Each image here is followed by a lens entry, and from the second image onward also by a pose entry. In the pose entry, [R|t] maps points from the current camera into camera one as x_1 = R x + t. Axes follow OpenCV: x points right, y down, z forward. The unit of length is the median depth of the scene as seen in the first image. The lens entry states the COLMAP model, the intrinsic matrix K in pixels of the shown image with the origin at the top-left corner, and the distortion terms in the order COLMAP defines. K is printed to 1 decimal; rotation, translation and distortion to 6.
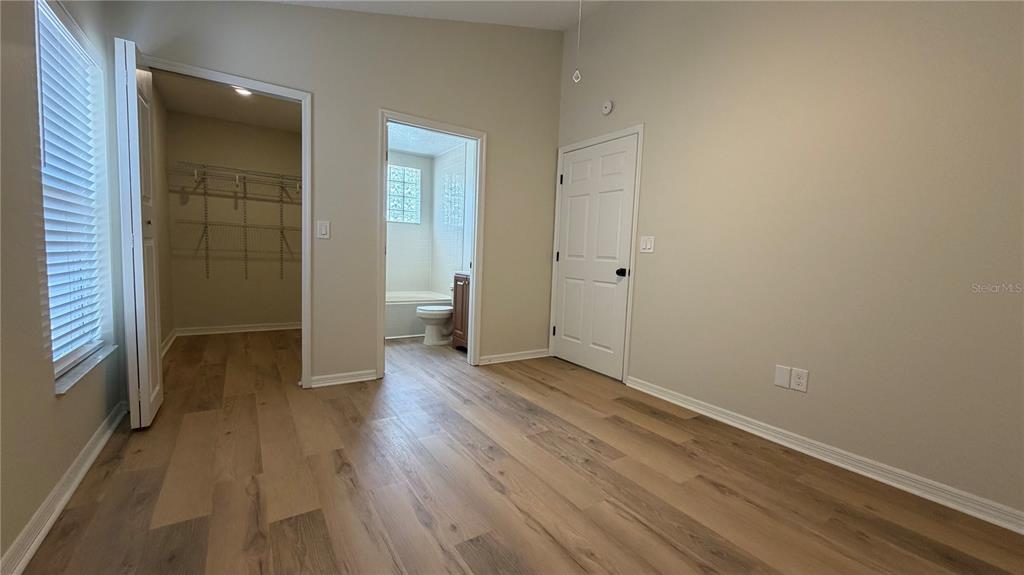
lens RADIAL K [[411.1, 0, 517.8], [0, 411.1, 287.7], [0, 0, 1]] dist [0.002702, 0.000019]
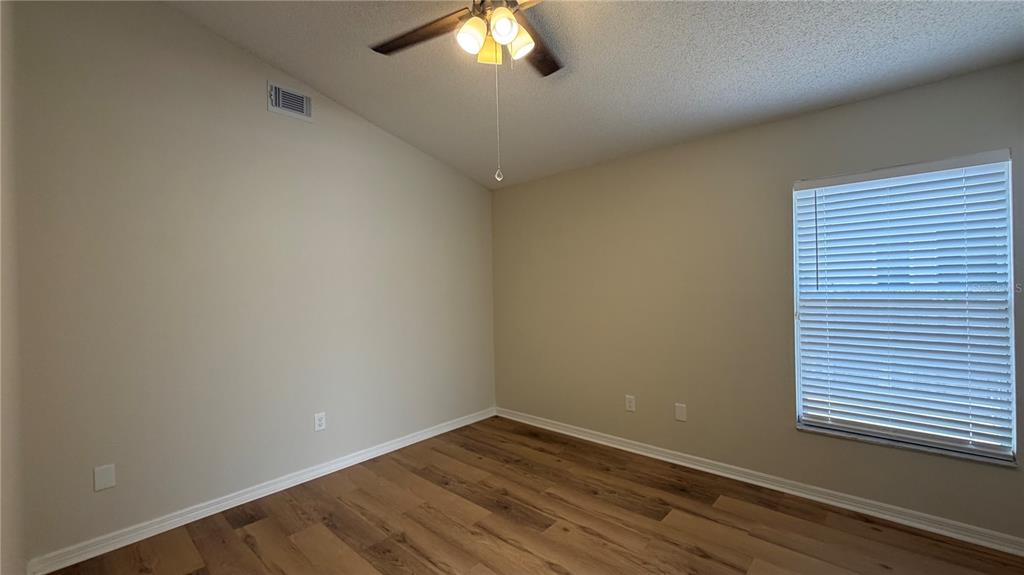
lens RADIAL K [[412.9, 0, 516.0], [0, 412.9, 289.1], [0, 0, 1]] dist [0.002248, 0.000283]
pose [[-0.970702, -0.020735, -0.239389, 0.163362], [-0.039191, 0.996591, 0.072596, -0.156796], [0.237067, 0.079851, -0.968206, 0.972482]]
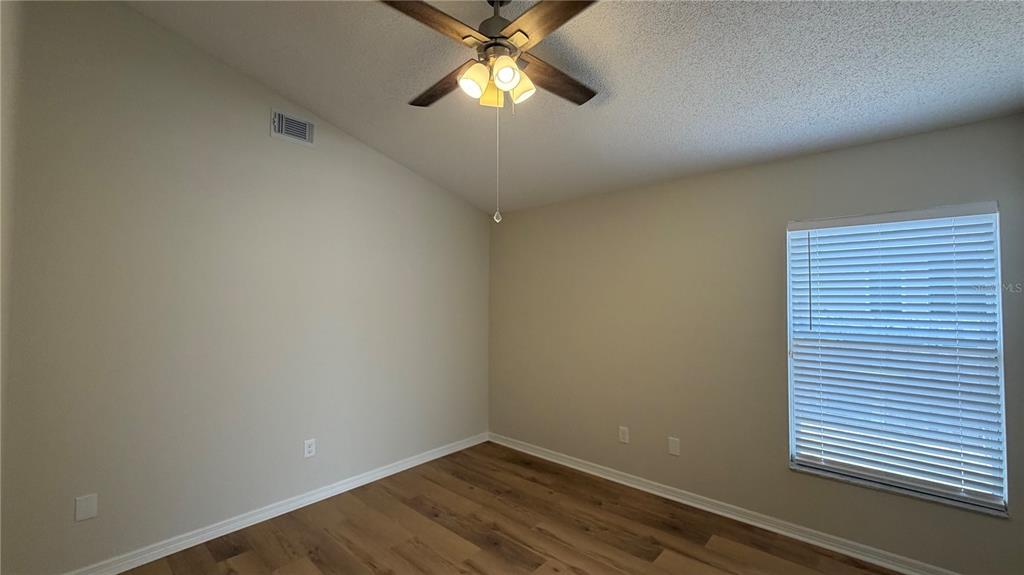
lens RADIAL K [[412.1, 0, 515.5], [0, 412.1, 287.6], [0, 0, 1]] dist [0.001659, 0.000214]
pose [[-0.967487, -0.052465, -0.247419, 0.165605], [-0.064373, 0.997113, 0.040280, -0.191400], [0.244591, 0.054897, -0.968071, 0.970187]]
